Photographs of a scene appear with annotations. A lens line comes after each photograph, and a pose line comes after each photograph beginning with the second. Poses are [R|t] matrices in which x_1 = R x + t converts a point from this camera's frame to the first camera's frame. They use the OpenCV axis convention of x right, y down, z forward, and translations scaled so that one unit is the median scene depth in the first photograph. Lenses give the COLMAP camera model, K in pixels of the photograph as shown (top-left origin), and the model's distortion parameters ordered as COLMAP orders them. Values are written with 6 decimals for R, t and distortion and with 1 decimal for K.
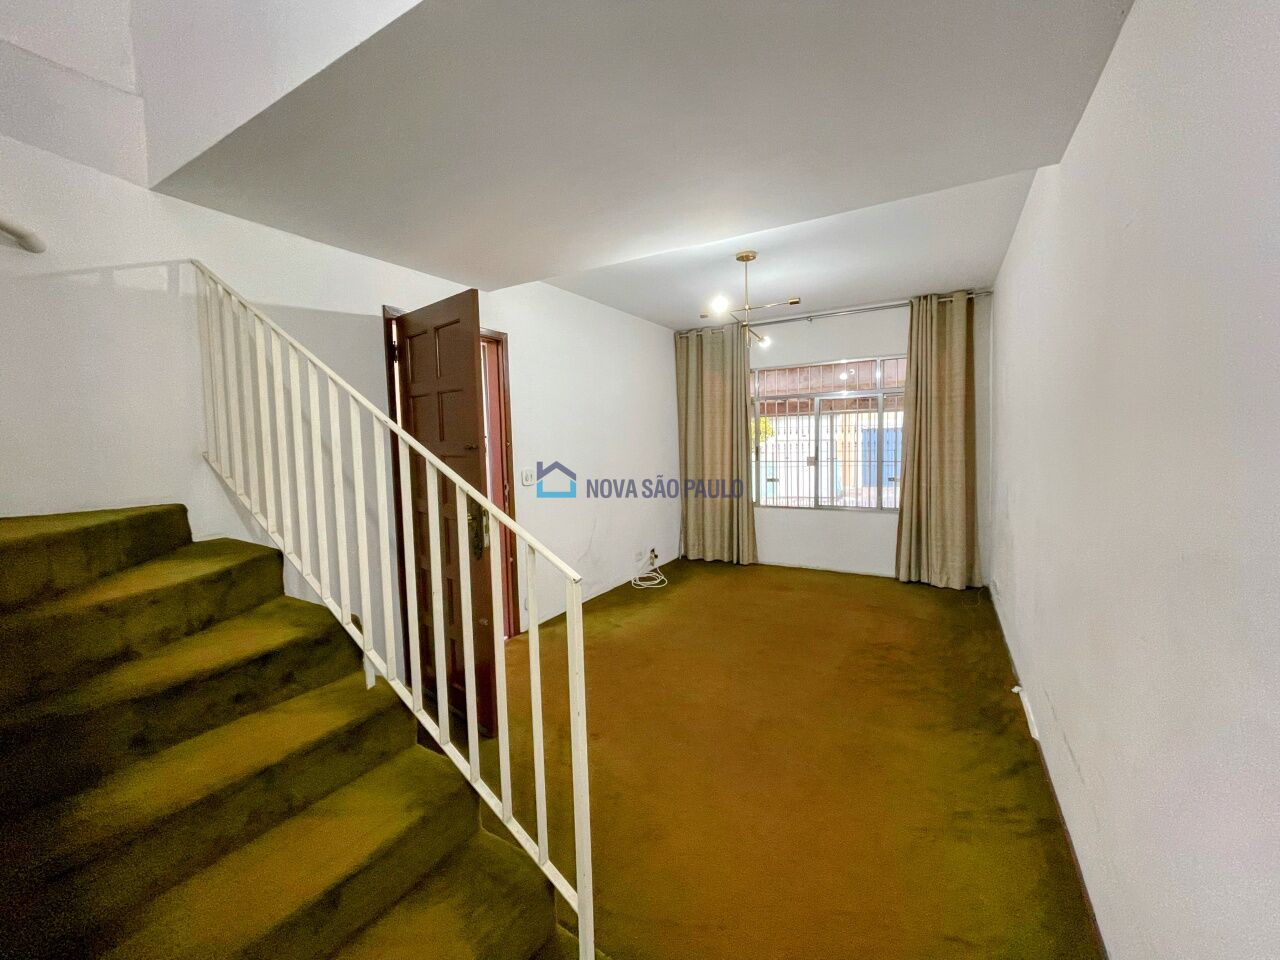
lens RADIAL K [[518.1, 0, 639.4], [0, 518.1, 475.1], [0, 0, 1]] dist [0.005315, 0.000025]
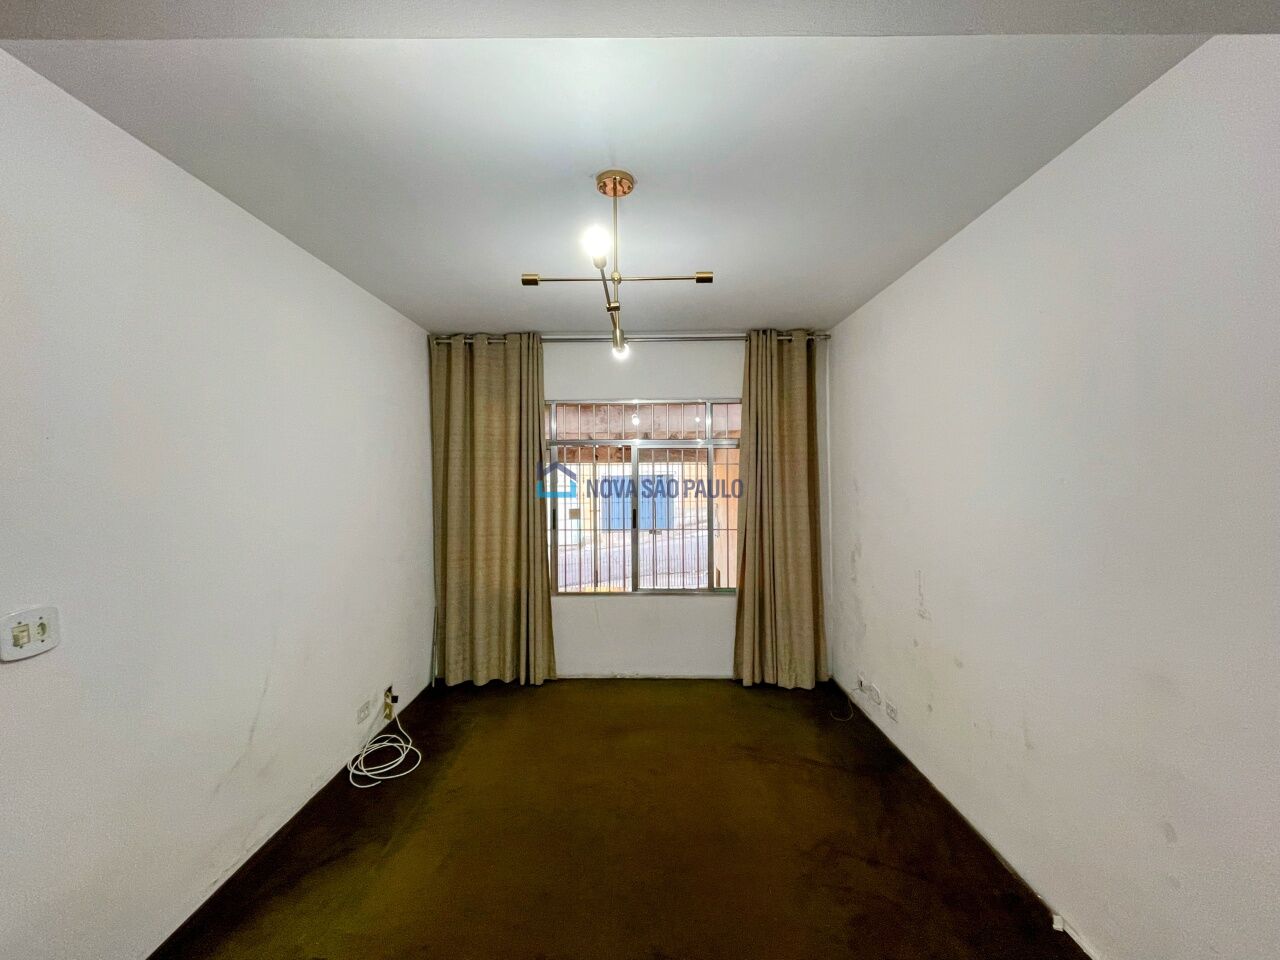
lens RADIAL K [[518.1, 0, 635.1], [0, 518.1, 481.1], [0, 0, 1]] dist [0.005315, 0.000025]
pose [[0.873851, 0.018874, 0.485827, -0.020447], [0.015654, 0.997636, -0.066916, -0.045778], [-0.485942, 0.066080, 0.871490, 0.337863]]
